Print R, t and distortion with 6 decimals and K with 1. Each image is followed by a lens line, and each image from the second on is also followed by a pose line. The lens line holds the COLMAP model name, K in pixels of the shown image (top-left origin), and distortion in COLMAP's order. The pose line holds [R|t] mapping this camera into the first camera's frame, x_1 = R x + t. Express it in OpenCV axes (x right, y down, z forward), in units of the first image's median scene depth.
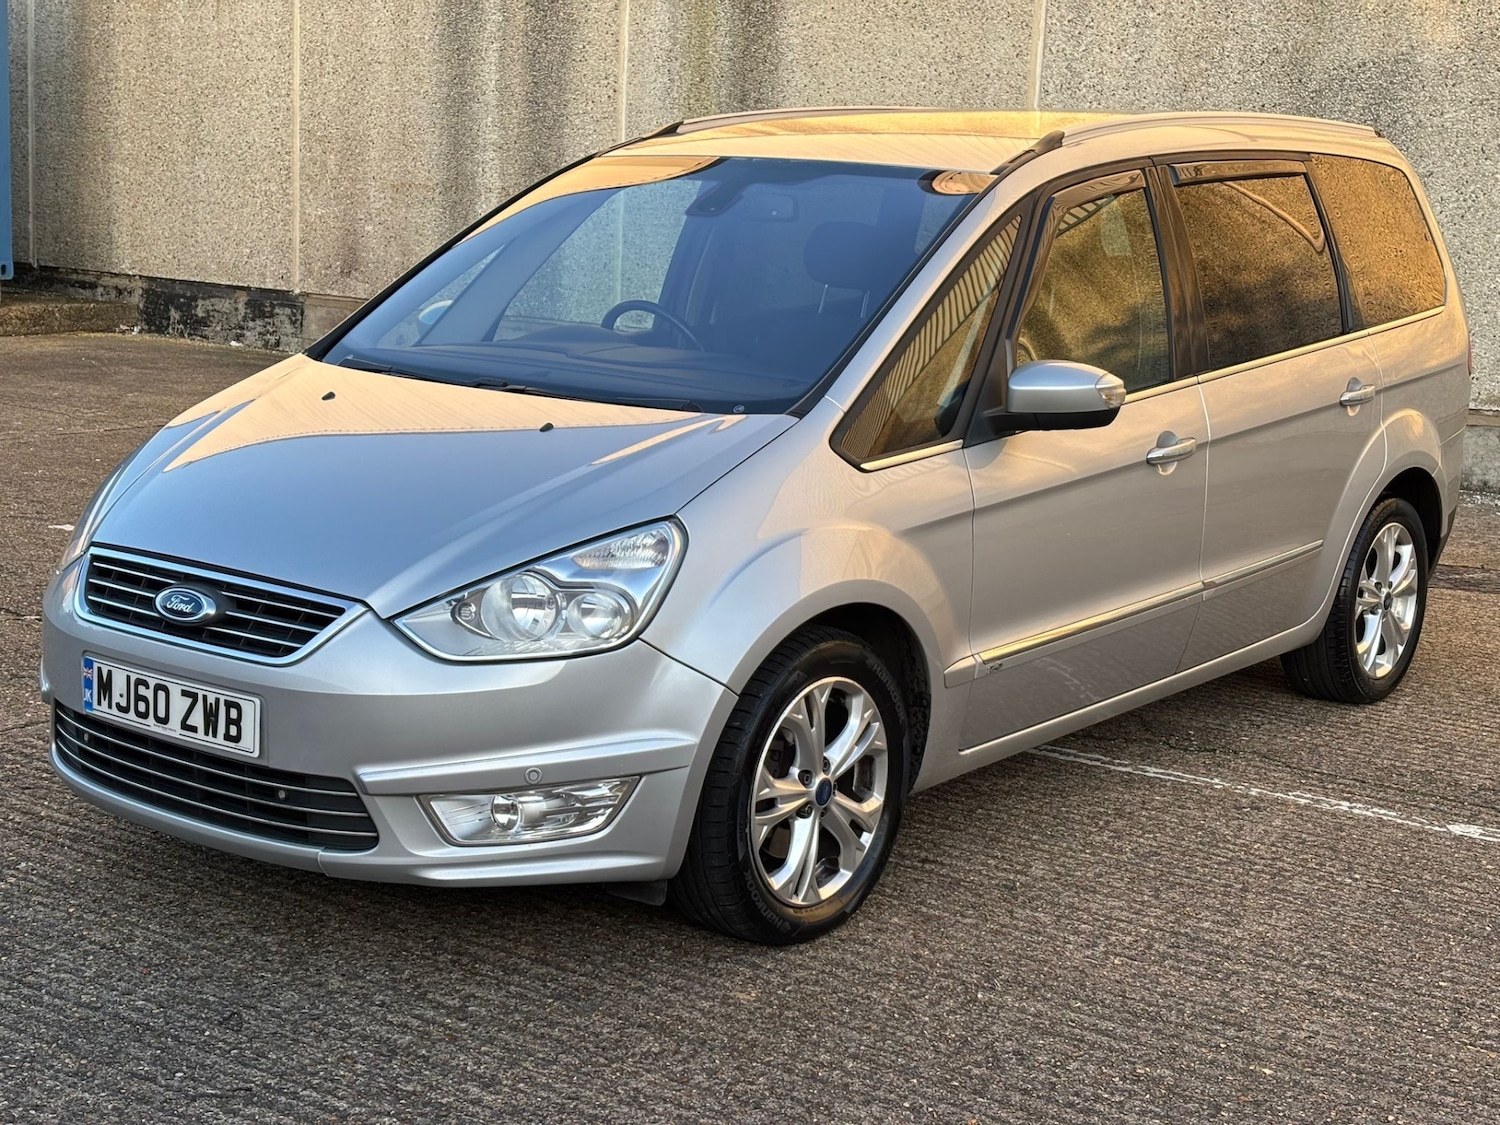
lens RADIAL K [[2293.2, 0, 721.6], [0, 2293.2, 586.9], [0, 0, 1]] dist [0.252571, -0.914372]
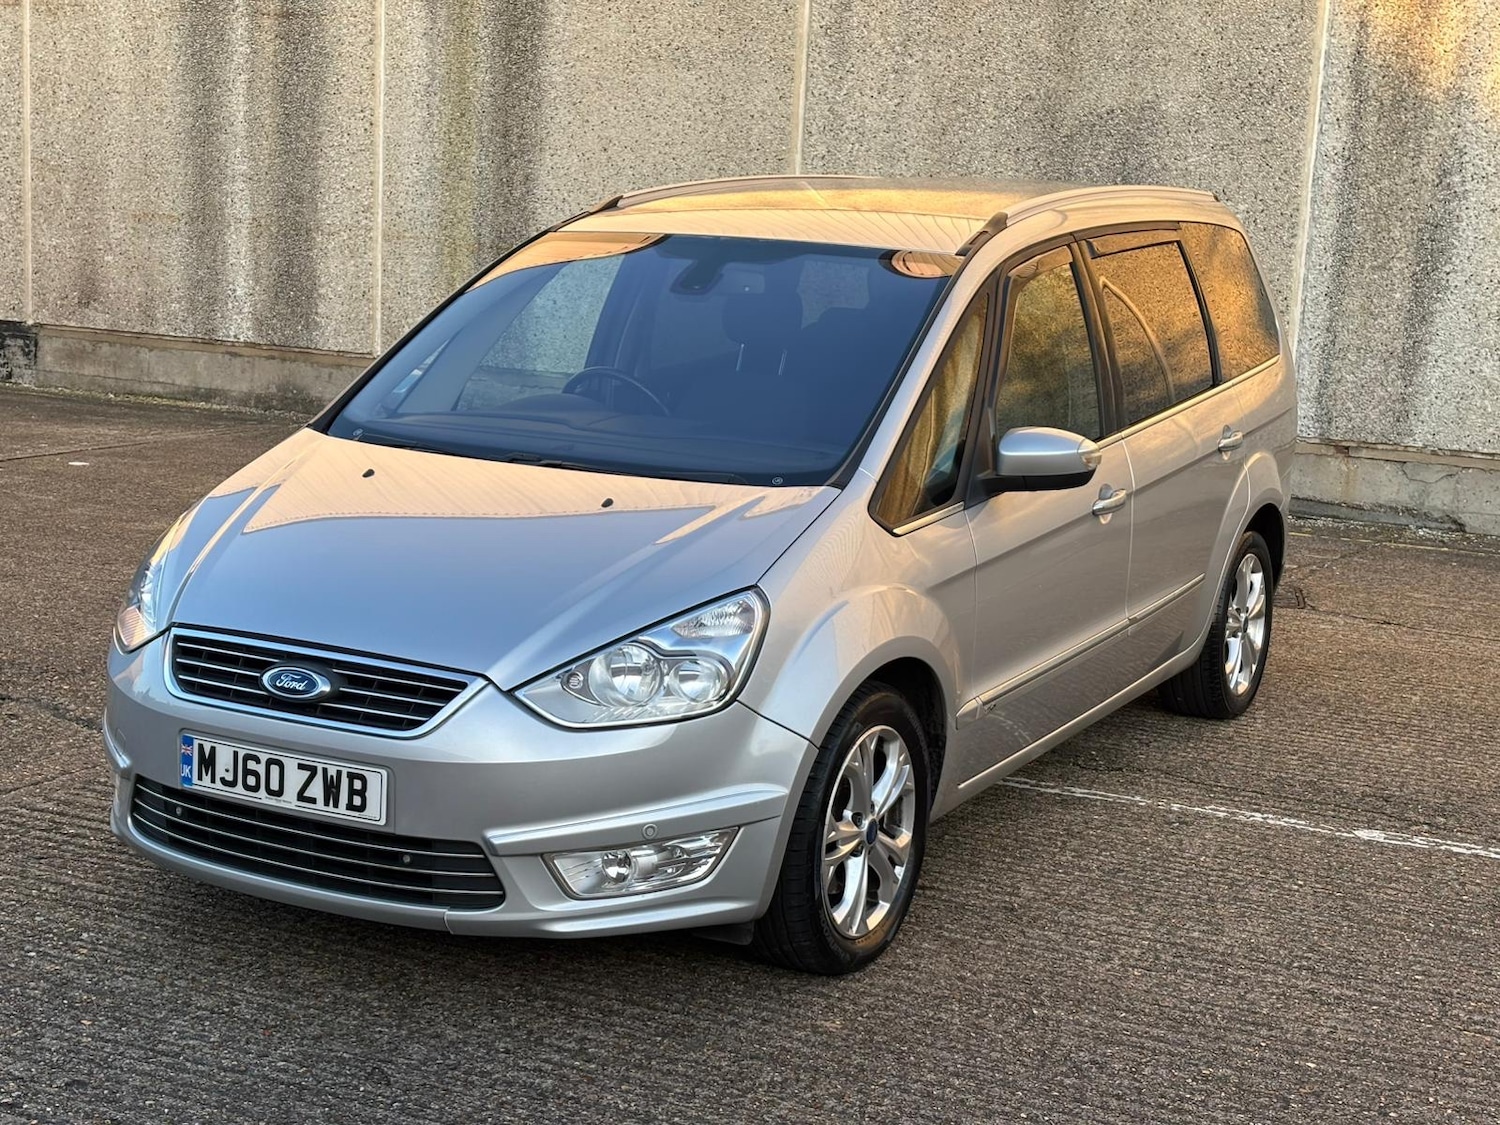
lens RADIAL K [[2293.2, 0, 721.6], [0, 2293.2, 586.9], [0, 0, 1]] dist [0.252571, -0.914372]
pose [[0.987426, -0.028619, 0.155472, -0.190035], [0.028917, 0.999582, 0.000349, -0.028774], [-0.155417, 0.004151, 0.987840, -0.065684]]
